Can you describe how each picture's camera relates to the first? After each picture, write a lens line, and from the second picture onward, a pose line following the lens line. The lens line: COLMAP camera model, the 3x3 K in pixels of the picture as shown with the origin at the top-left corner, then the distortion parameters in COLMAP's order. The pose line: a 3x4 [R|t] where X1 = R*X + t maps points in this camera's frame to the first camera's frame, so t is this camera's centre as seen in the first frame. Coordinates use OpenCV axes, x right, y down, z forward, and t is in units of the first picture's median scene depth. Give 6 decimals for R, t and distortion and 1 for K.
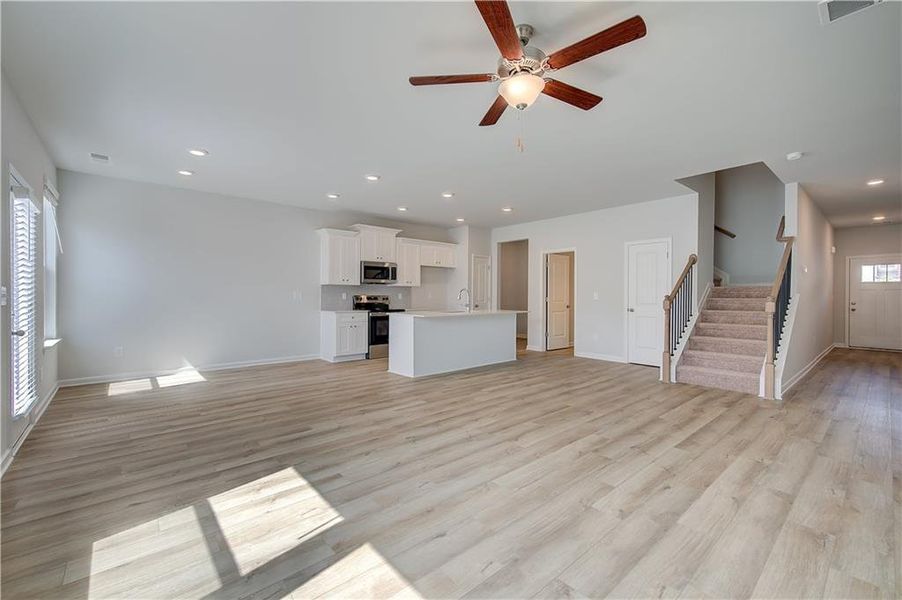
lens RADIAL K [[372.2, 0, 458.2], [0, 372.2, 295.9], [0, 0, 1]] dist [0.005271, -0.002317]
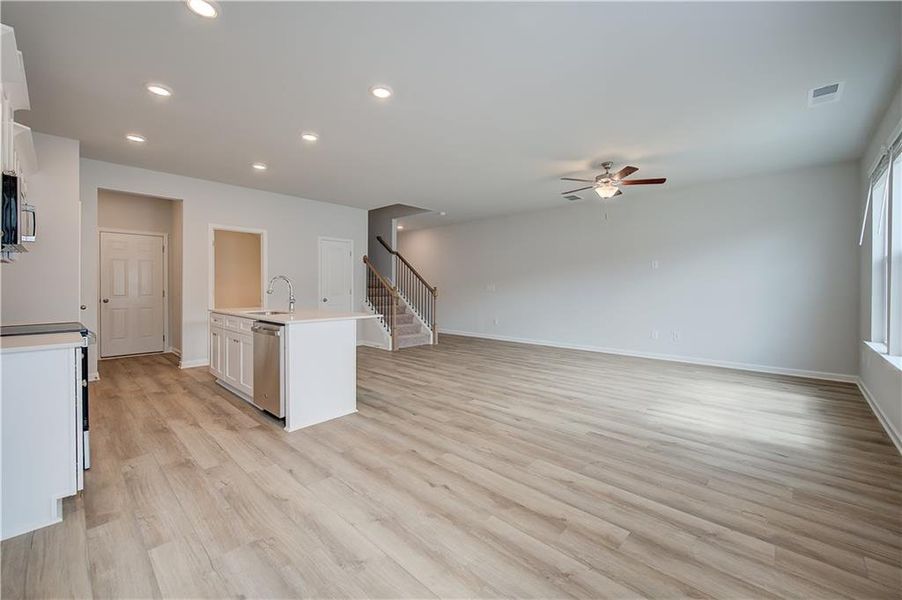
lens RADIAL K [[363.7, 0, 452.4], [0, 363.7, 295.4], [0, 0, 1]] dist [0.005561, -0.000818]
pose [[-0.087608, -0.026732, 0.995796, -0.636224], [-0.007682, 0.999628, 0.026160, -0.006414], [-0.996125, -0.005358, -0.087781, 0.712467]]
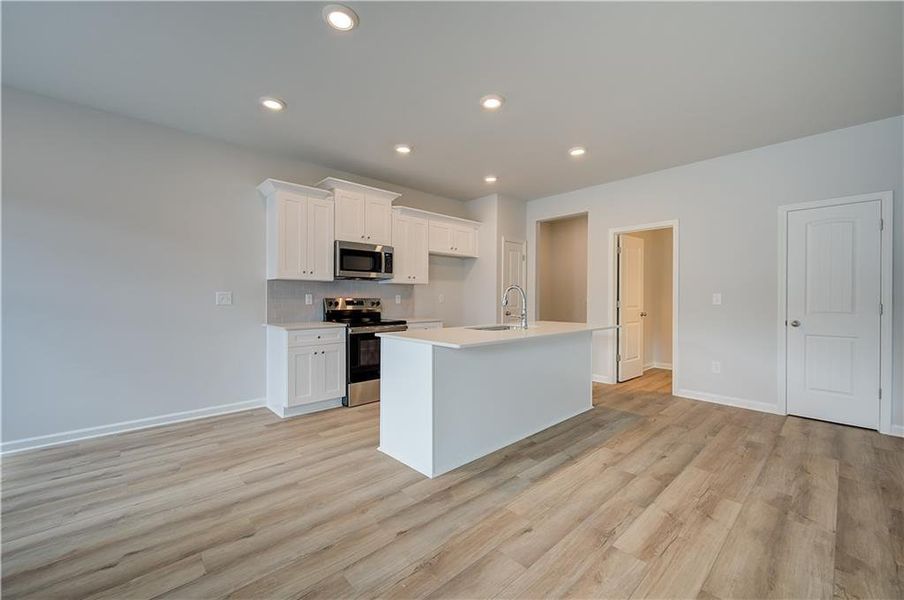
lens RADIAL K [[364.5, 0, 457.2], [0, 364.5, 296.8], [0, 0, 1]] dist [0.005561, -0.000818]
pose [[0.999810, -0.003566, 0.019170, -0.079560], [0.003520, 0.999991, 0.002429, -0.004676], [-0.019179, -0.002361, 0.999813, 0.437173]]
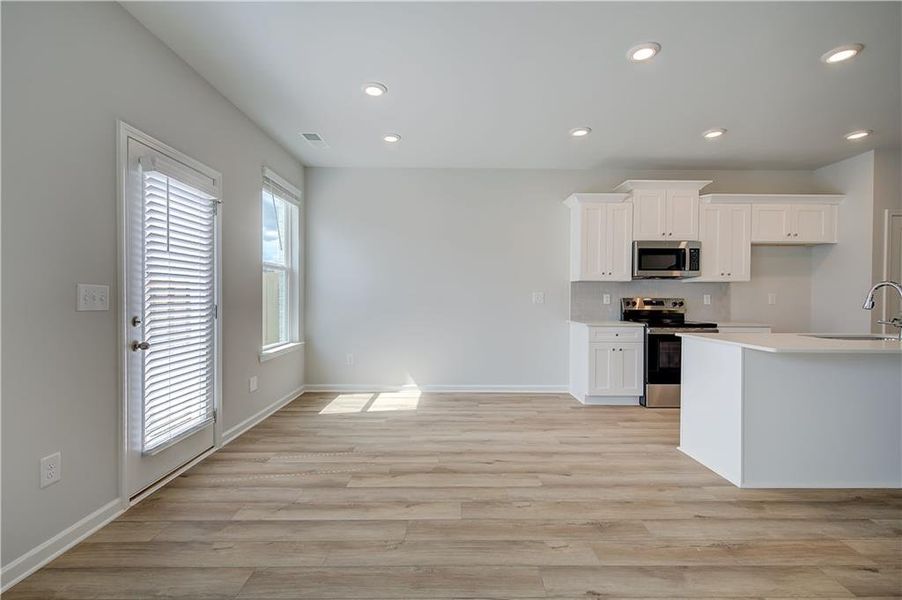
lens RADIAL K [[398.6, 0, 454.7], [0, 398.6, 301.2], [0, 0, 1]] dist [0.004720, -0.000621]
pose [[0.753098, 0.005380, -0.657886, -0.053606], [0.002506, 0.999936, 0.011046, -0.004392], [0.657903, -0.009967, 0.753037, 0.338938]]
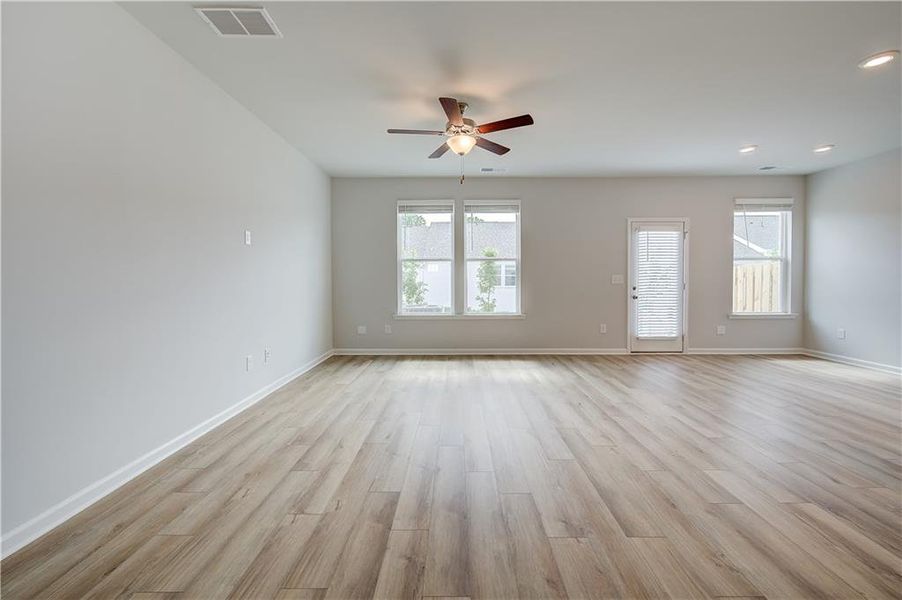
lens RADIAL K [[363.7, 0, 449.6], [0, 363.7, 289.5], [0, 0, 1]] dist [0.005561, -0.000818]
pose [[-0.676396, 0.019277, -0.736286, 0.455708], [0.003027, 0.999722, 0.023393, -0.002871], [0.736532, 0.013595, -0.676266, 0.685603]]
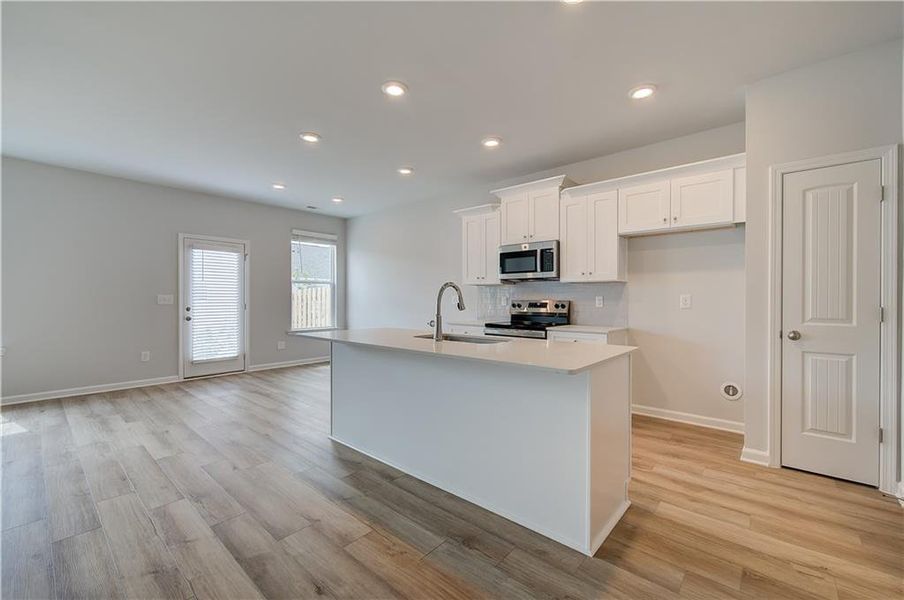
lens RADIAL K [[373.0, 0, 453.4], [0, 373.0, 300.6], [0, 0, 1]] dist [0.005271, -0.002317]
pose [[0.121122, -0.000419, -0.992638, 0.409103], [0.003540, 0.999994, 0.000010, -0.000664], [0.992631, -0.003515, 0.121123, 0.907950]]
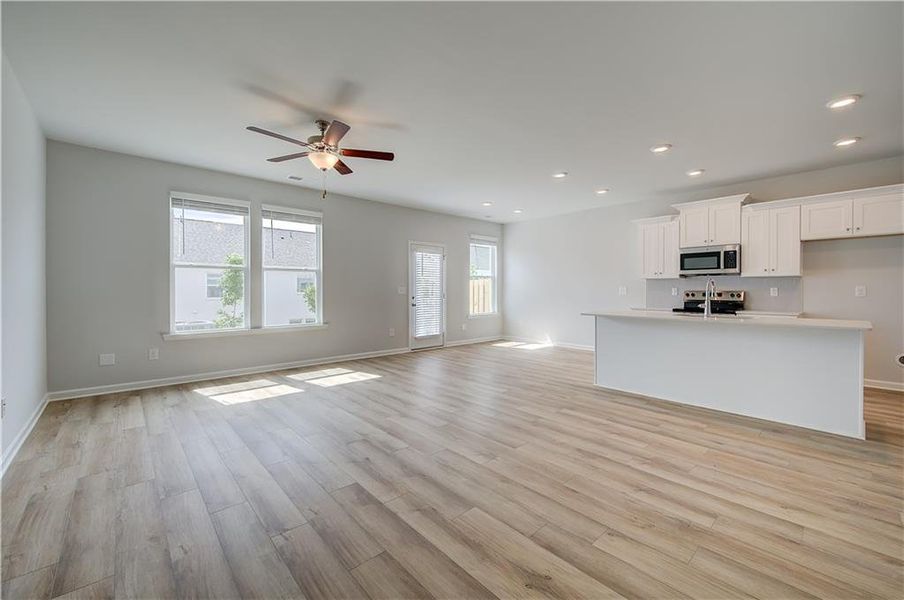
lens RADIAL K [[373.0, 0, 454.6], [0, 373.0, 287.6], [0, 0, 1]] dist [0.005271, -0.002317]
pose [[0.006677, -0.011142, -0.999916, 0.613340], [0.003939, 0.999930, -0.011116, -0.000983], [0.999970, -0.003864, 0.006720, 0.534175]]
